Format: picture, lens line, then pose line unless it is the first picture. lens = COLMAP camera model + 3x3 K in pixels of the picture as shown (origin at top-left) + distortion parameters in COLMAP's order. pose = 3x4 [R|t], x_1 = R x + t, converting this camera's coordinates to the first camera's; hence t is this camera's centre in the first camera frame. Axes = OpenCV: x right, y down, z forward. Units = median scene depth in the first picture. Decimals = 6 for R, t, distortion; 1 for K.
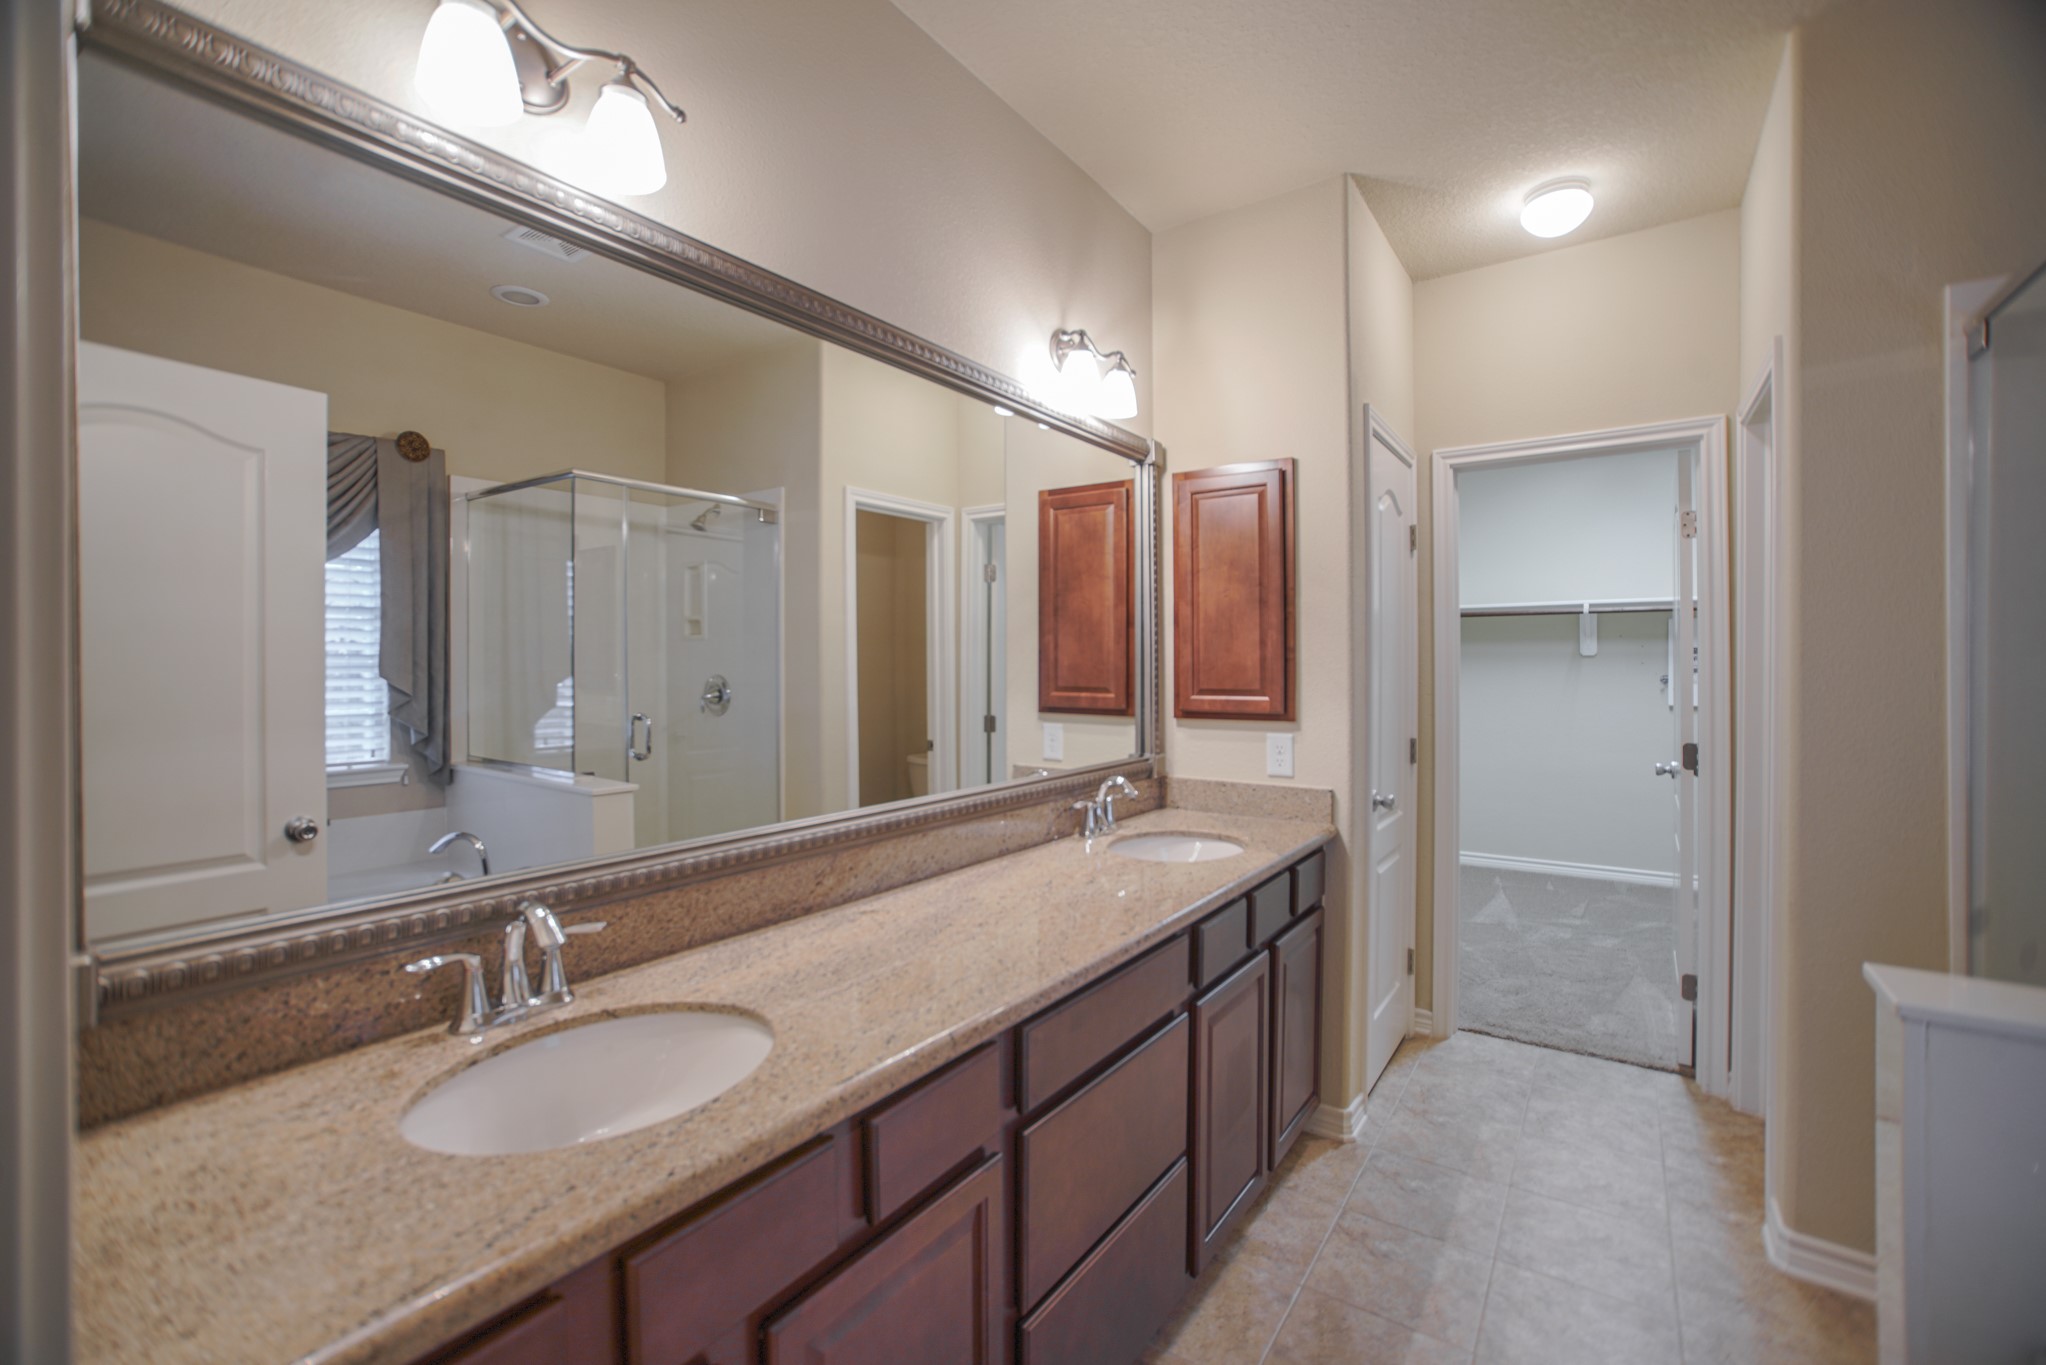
lens RADIAL K [[854.5, 0, 1055.1], [0, 854.5, 667.9], [0, 0, 1]] dist [-0.038049, 0.009366]
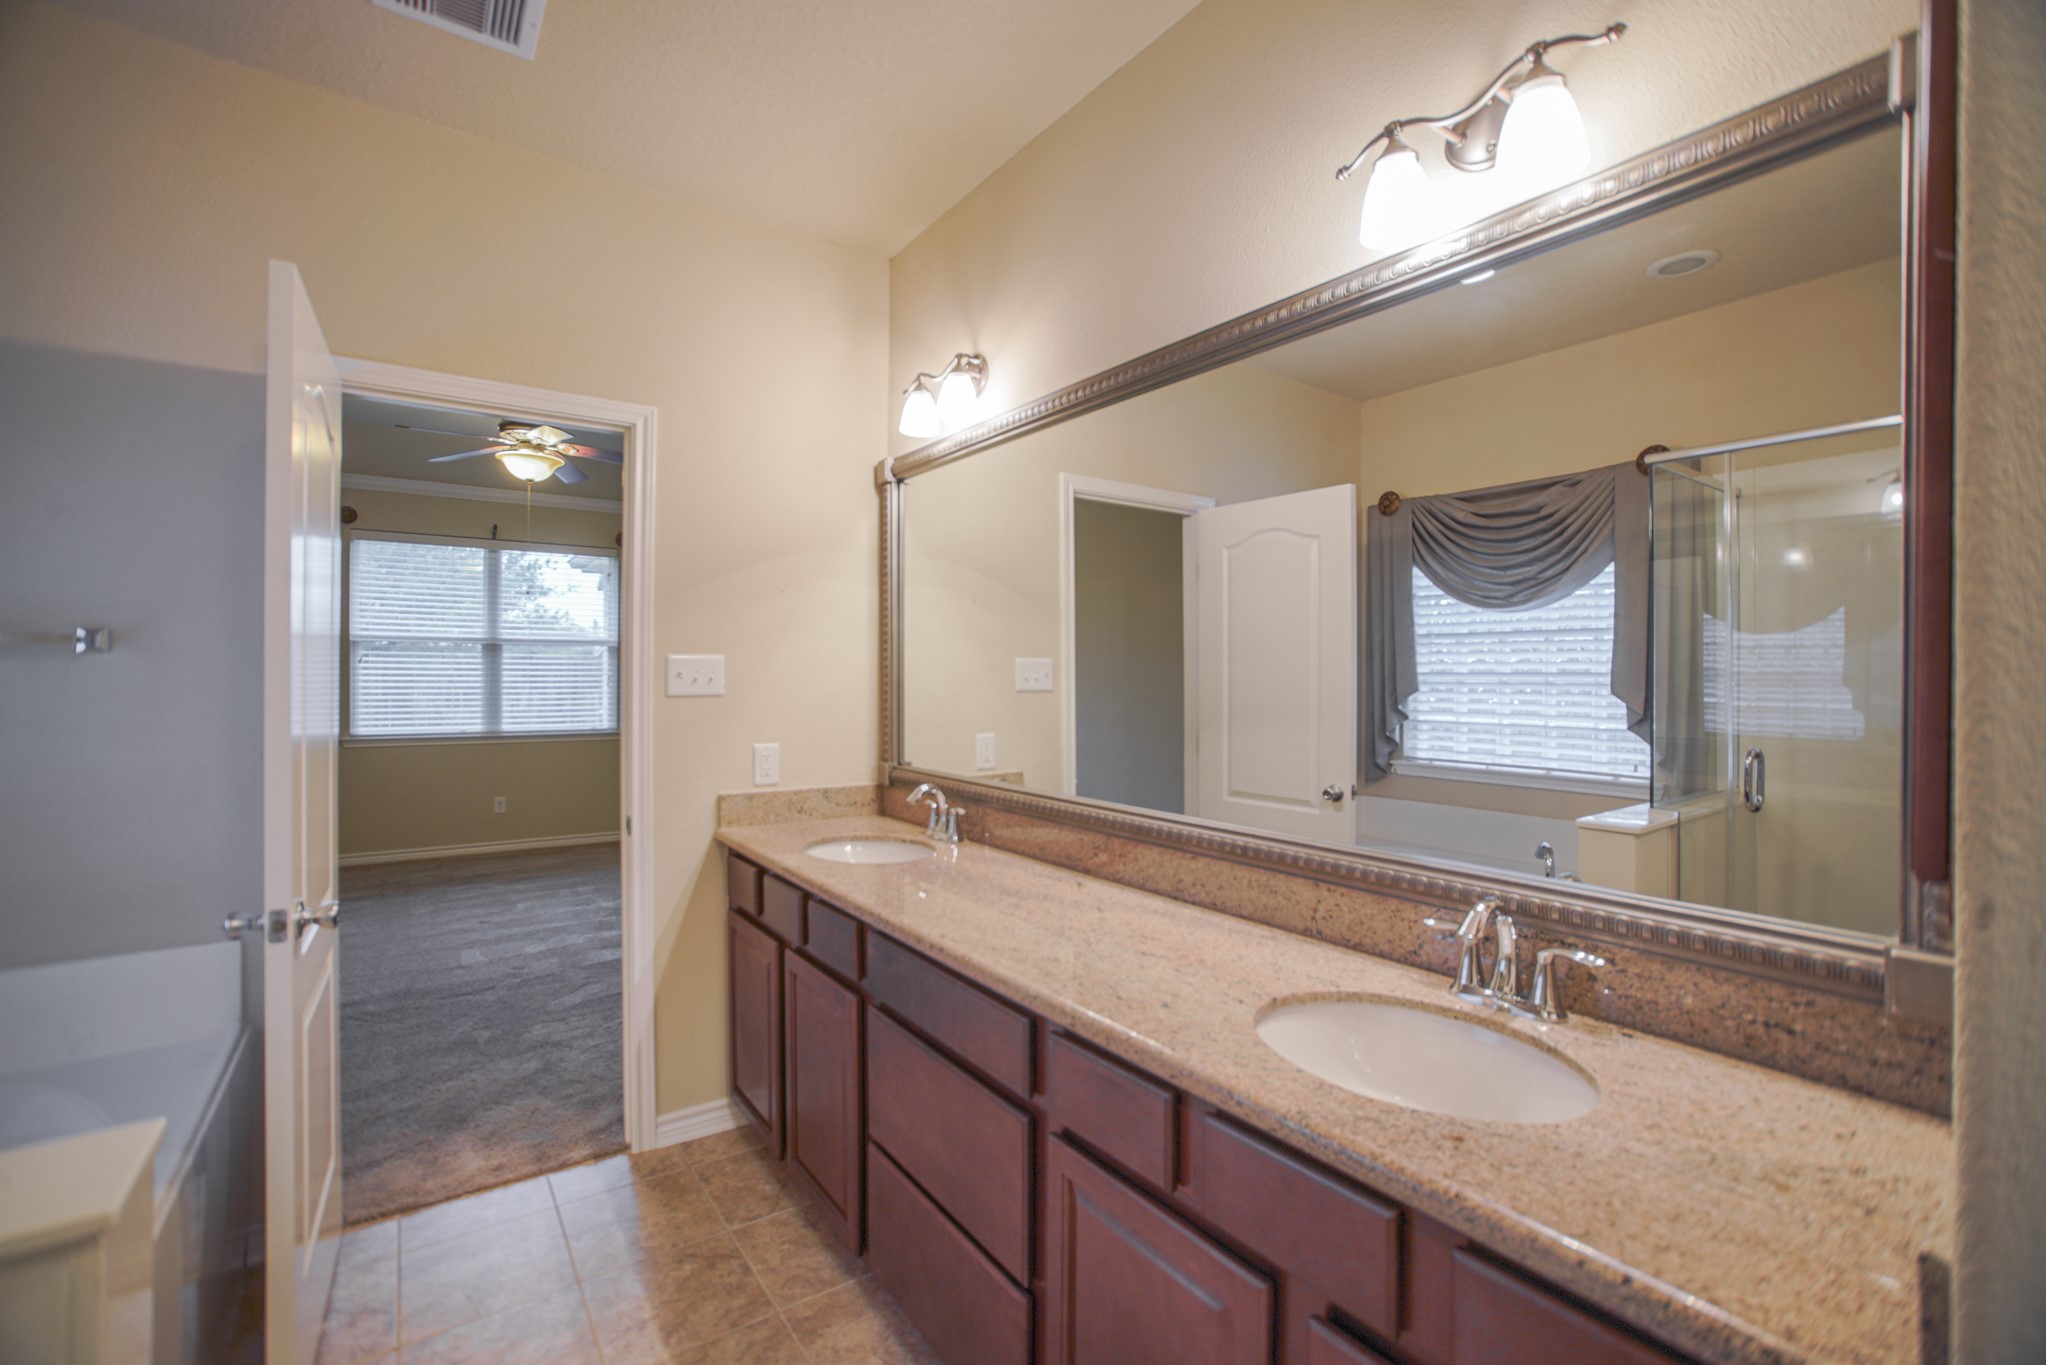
lens RADIAL K [[854.5, 0, 1025.5], [0, 854.5, 678.6], [0, 0, 1]] dist [-0.038049, 0.009366]
pose [[-0.329945, 0.008051, -0.943966, 0.797102], [0.003006, 0.999968, 0.007477, -0.013670], [0.943995, -0.000371, -0.329958, 1.111688]]
